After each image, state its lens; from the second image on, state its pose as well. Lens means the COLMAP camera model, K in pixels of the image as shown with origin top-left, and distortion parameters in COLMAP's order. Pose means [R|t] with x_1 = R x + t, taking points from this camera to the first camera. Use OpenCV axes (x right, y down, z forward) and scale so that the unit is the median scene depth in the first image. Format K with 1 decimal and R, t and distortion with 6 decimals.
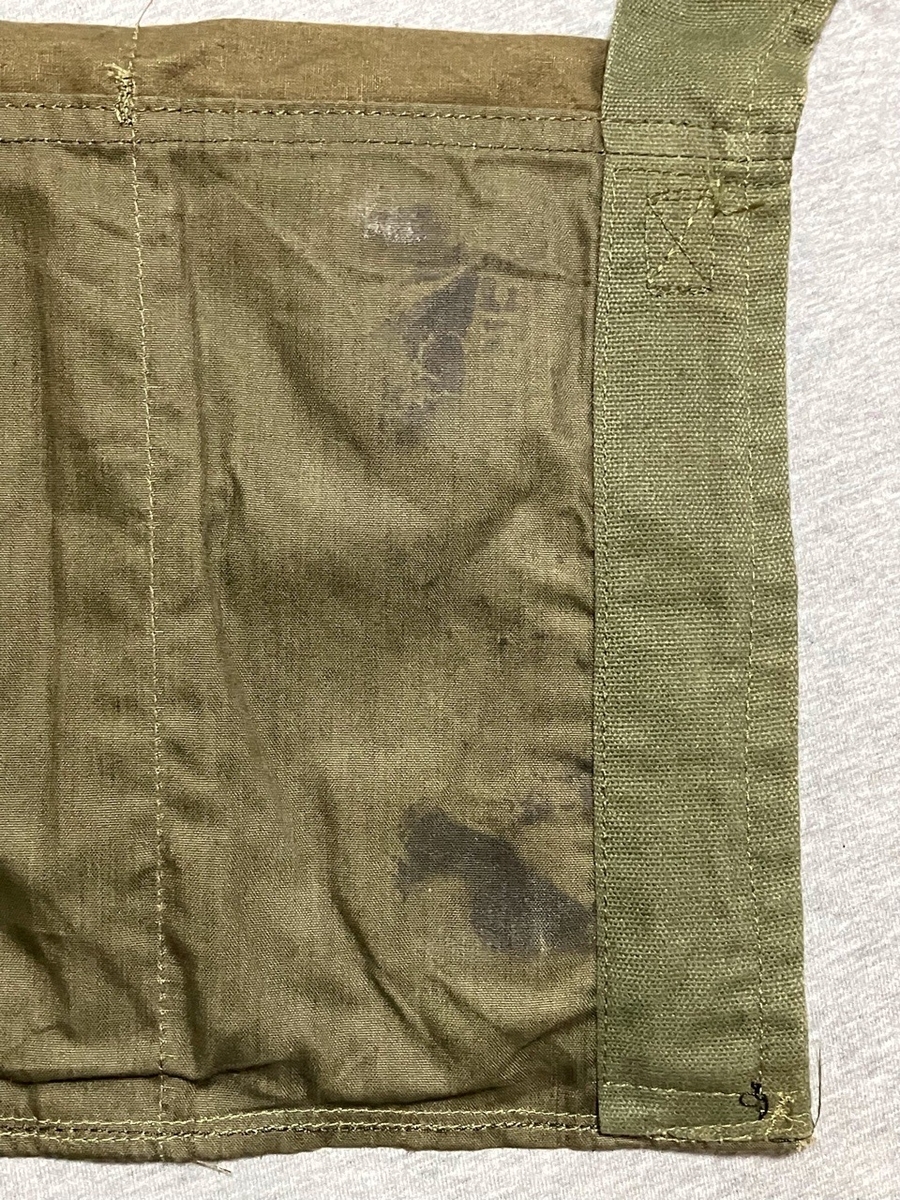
lens RADIAL K [[1566.1, 0, 456.2], [0, 1566.1, 638.0], [0, 0, 1]] dist [0.038459, 0.000000]
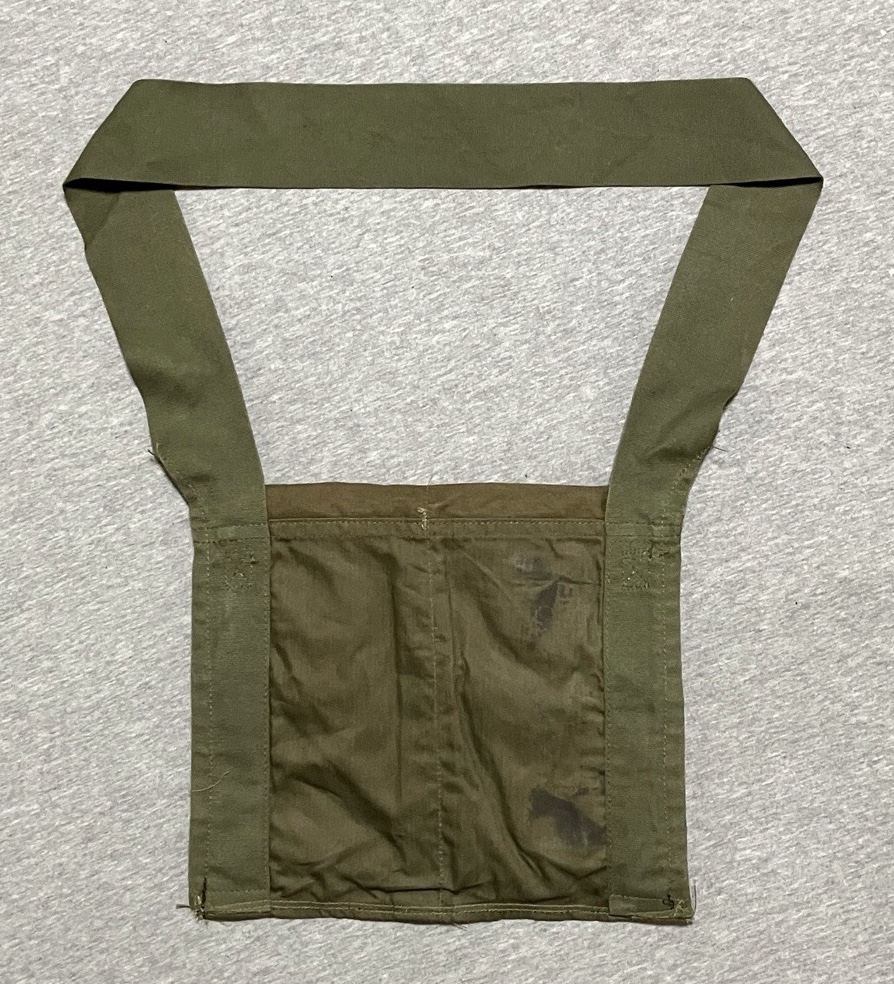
lens RADIAL K [[1532.2, 0, 449.9], [0, 1532.2, 492.0], [0, 0, 1]] dist [0.011642, 0.000000]
pose [[0.995029, -0.011219, -0.098947, 0.088960], [0.008707, 0.999630, -0.025785, -0.319182], [0.099200, 0.024795, 0.994759, -1.562429]]
